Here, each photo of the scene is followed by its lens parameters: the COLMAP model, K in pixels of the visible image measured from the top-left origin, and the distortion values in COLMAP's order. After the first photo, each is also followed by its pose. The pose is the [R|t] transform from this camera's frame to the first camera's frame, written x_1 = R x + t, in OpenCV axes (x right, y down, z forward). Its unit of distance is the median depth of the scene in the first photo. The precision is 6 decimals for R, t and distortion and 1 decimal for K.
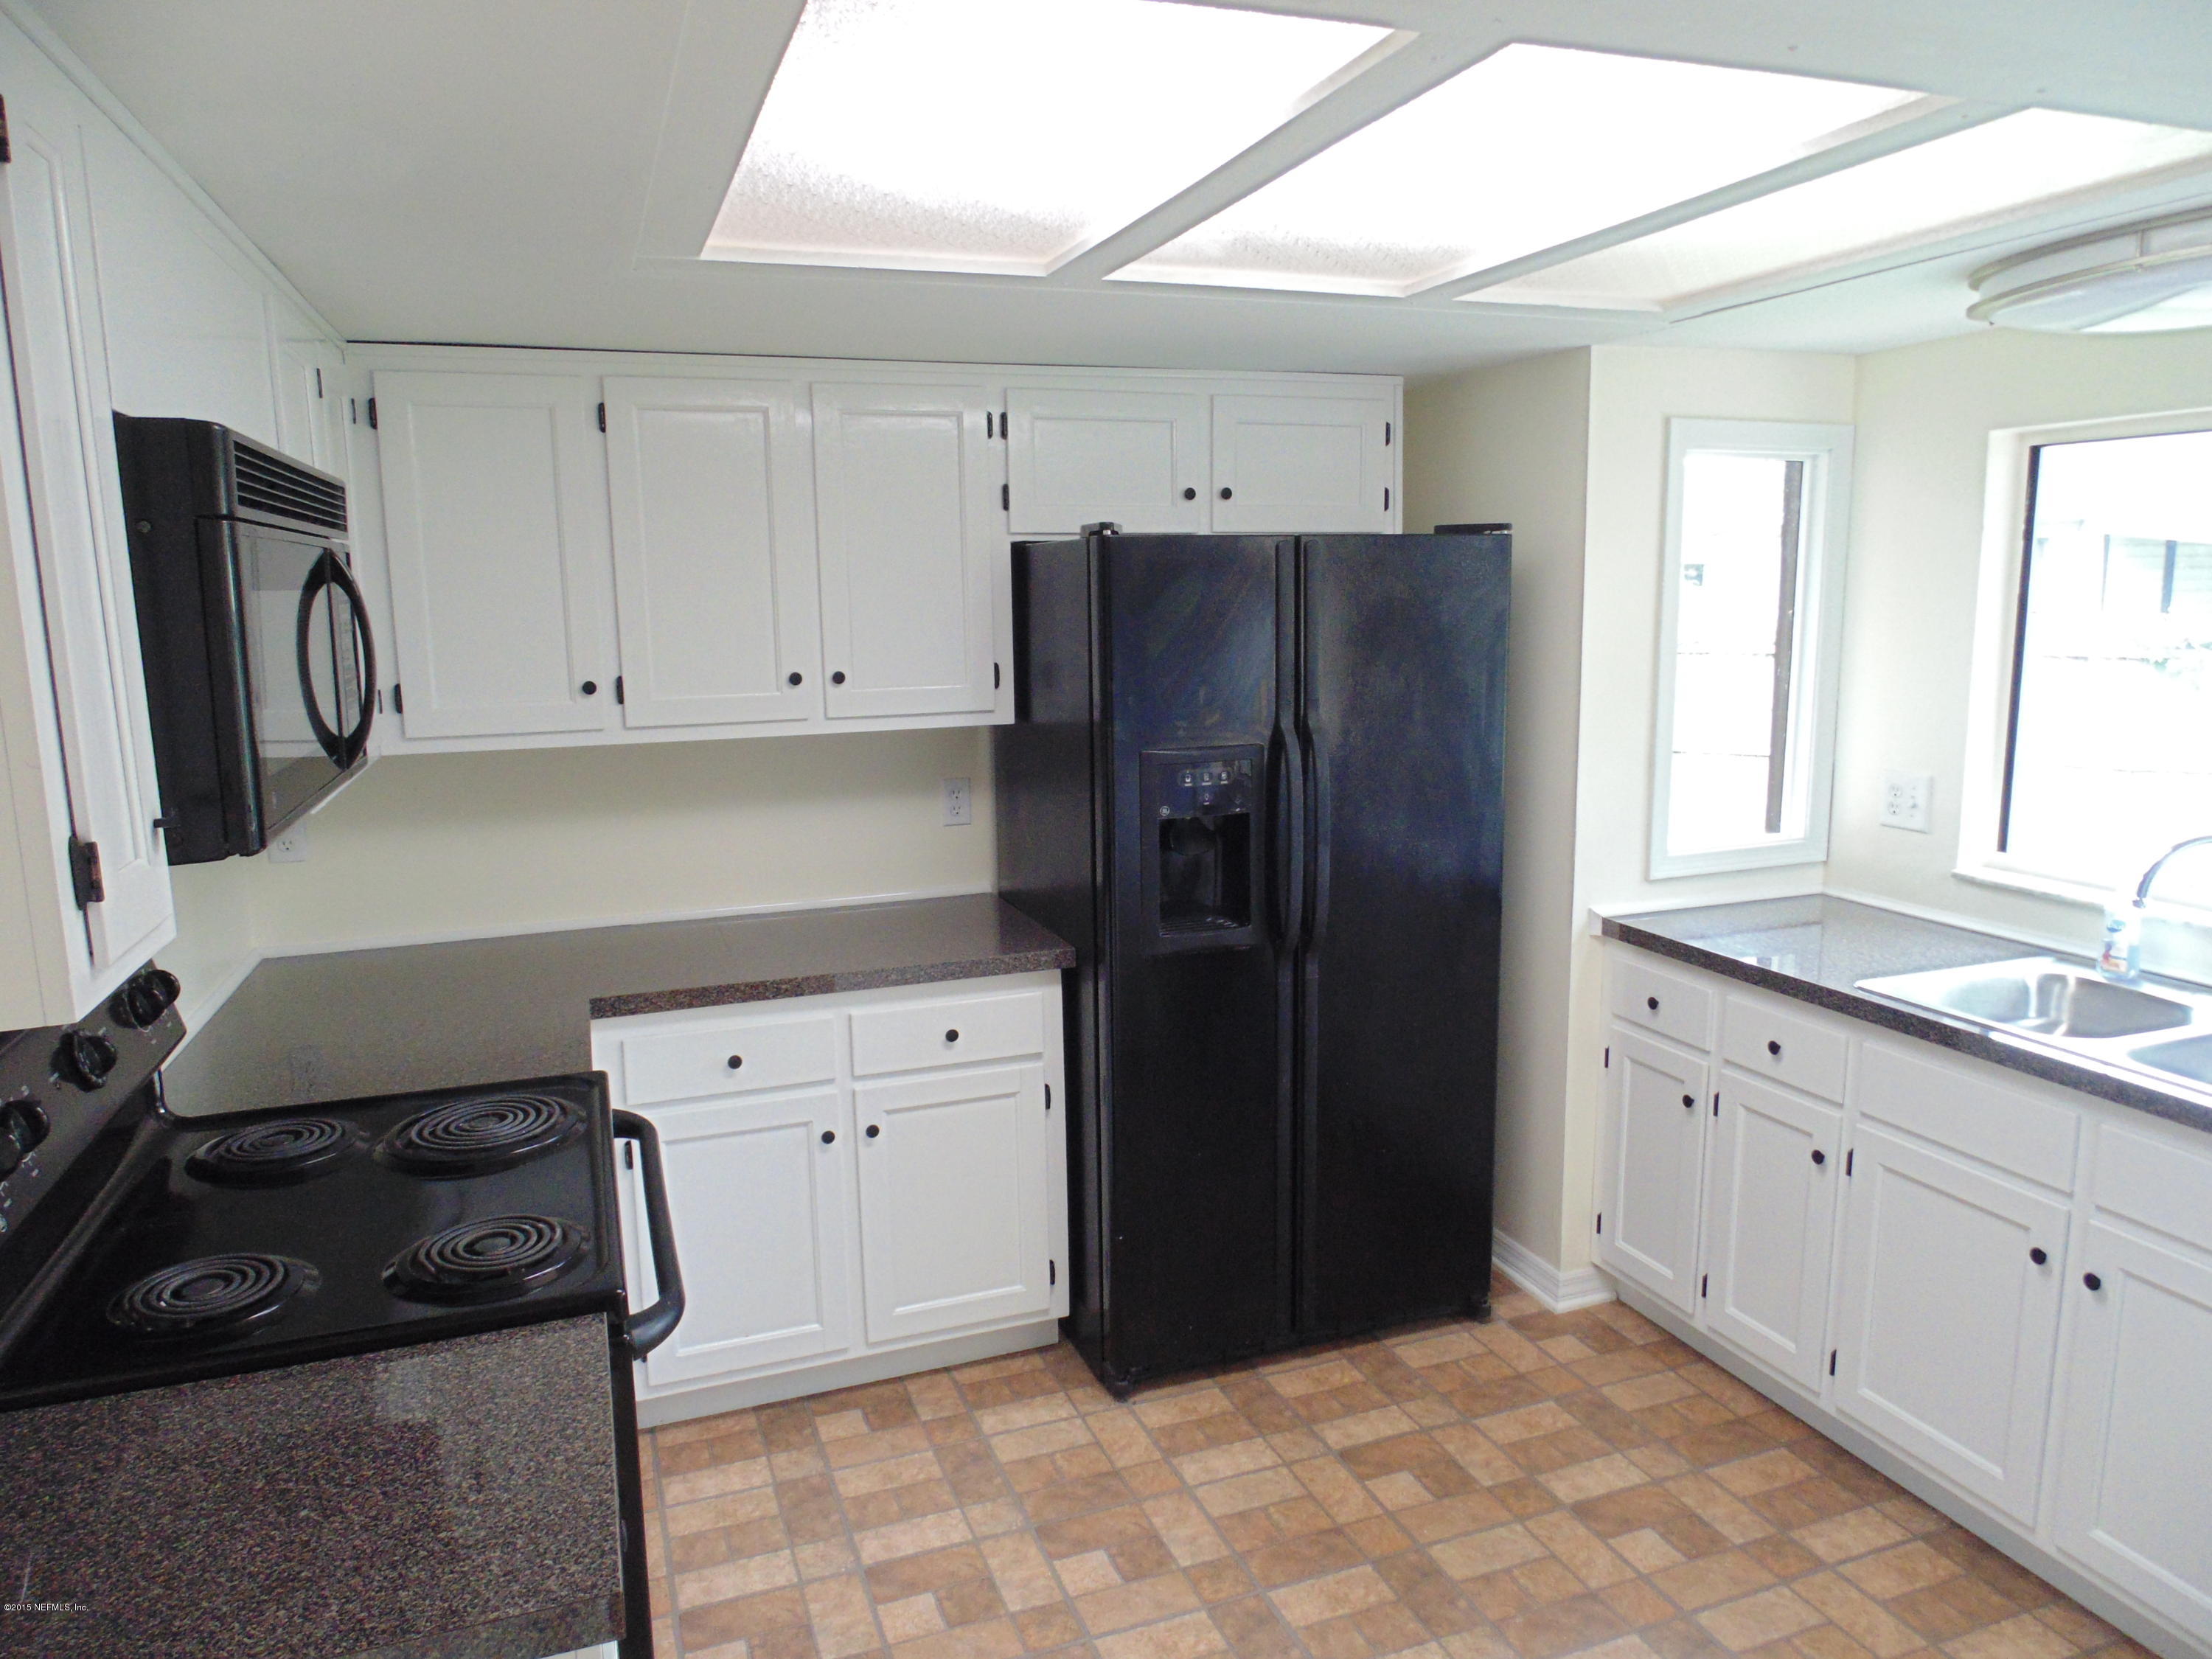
lens RADIAL K [[1483.4, 0, 1112.7], [0, 1483.4, 824.0], [0, 0, 1]] dist [0.005431, 0.004550]
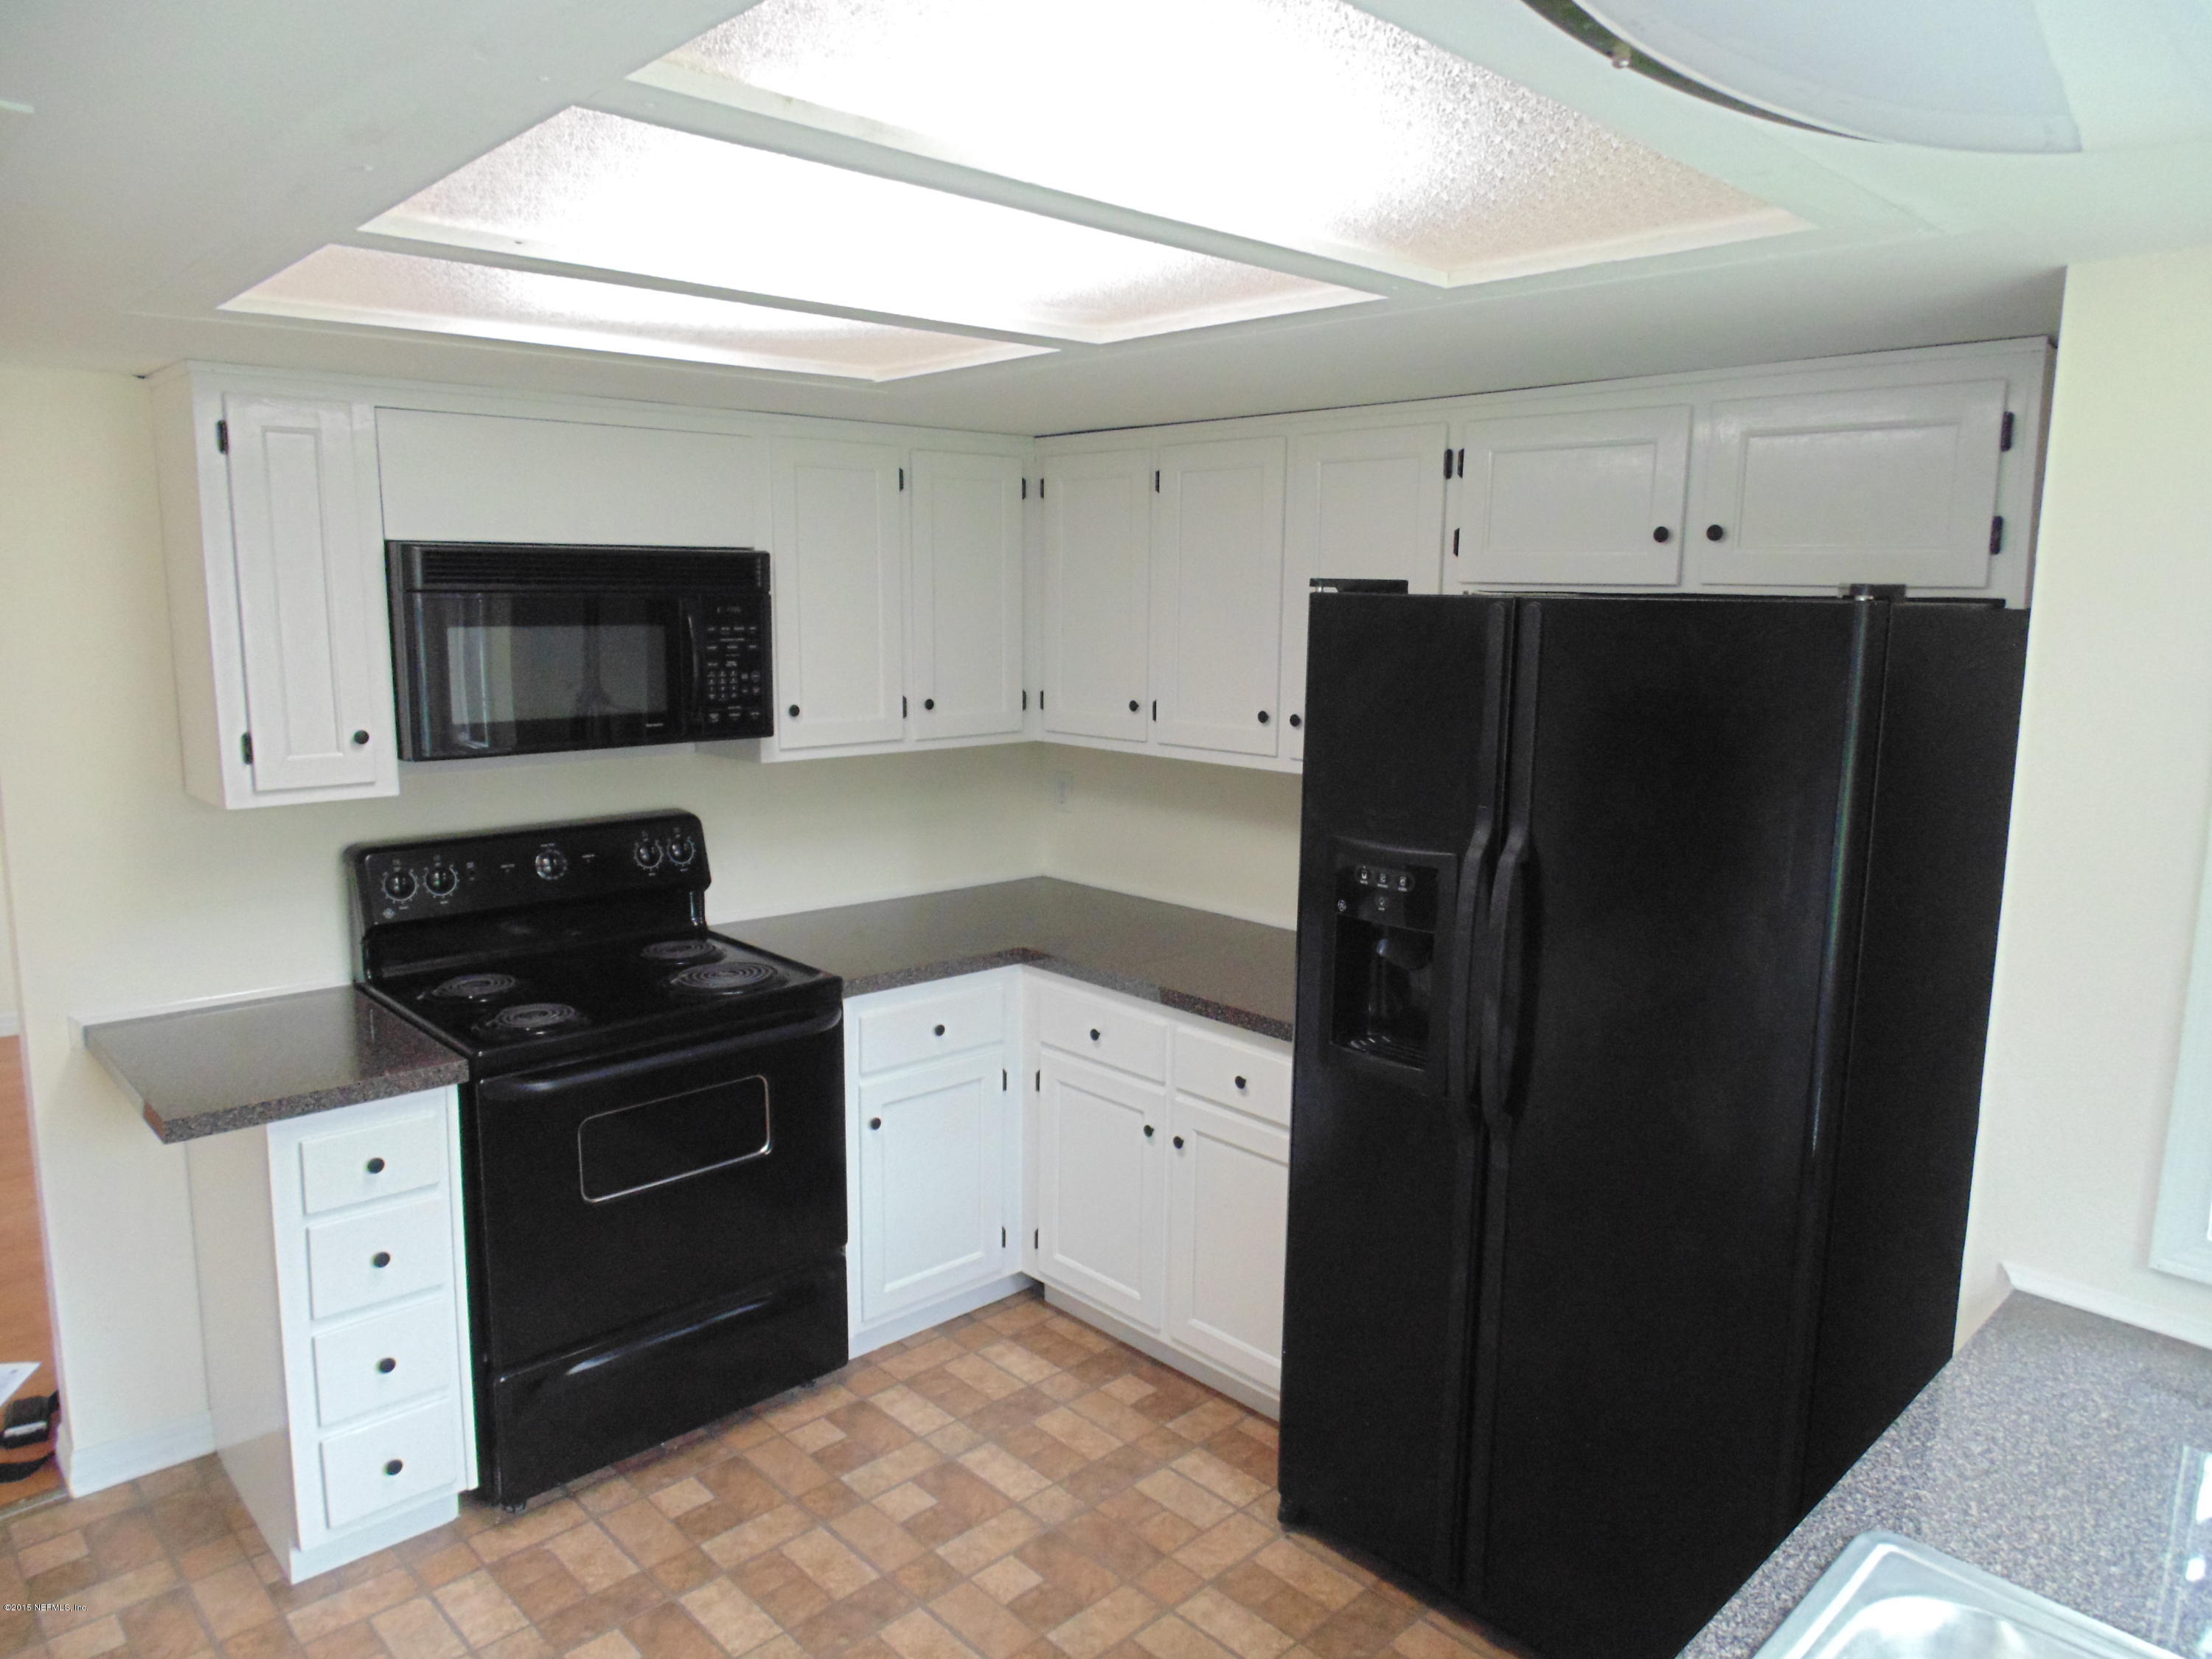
lens RADIAL K [[1483.4, 0, 1109.3], [0, 1483.4, 830.1], [0, 0, 1]] dist [0.005431, 0.004550]
pose [[0.396927, 0.169081, -0.902142, 0.765834], [-0.165179, 0.979998, 0.110997, -0.127115], [0.902865, 0.104957, 0.416916, 0.502252]]
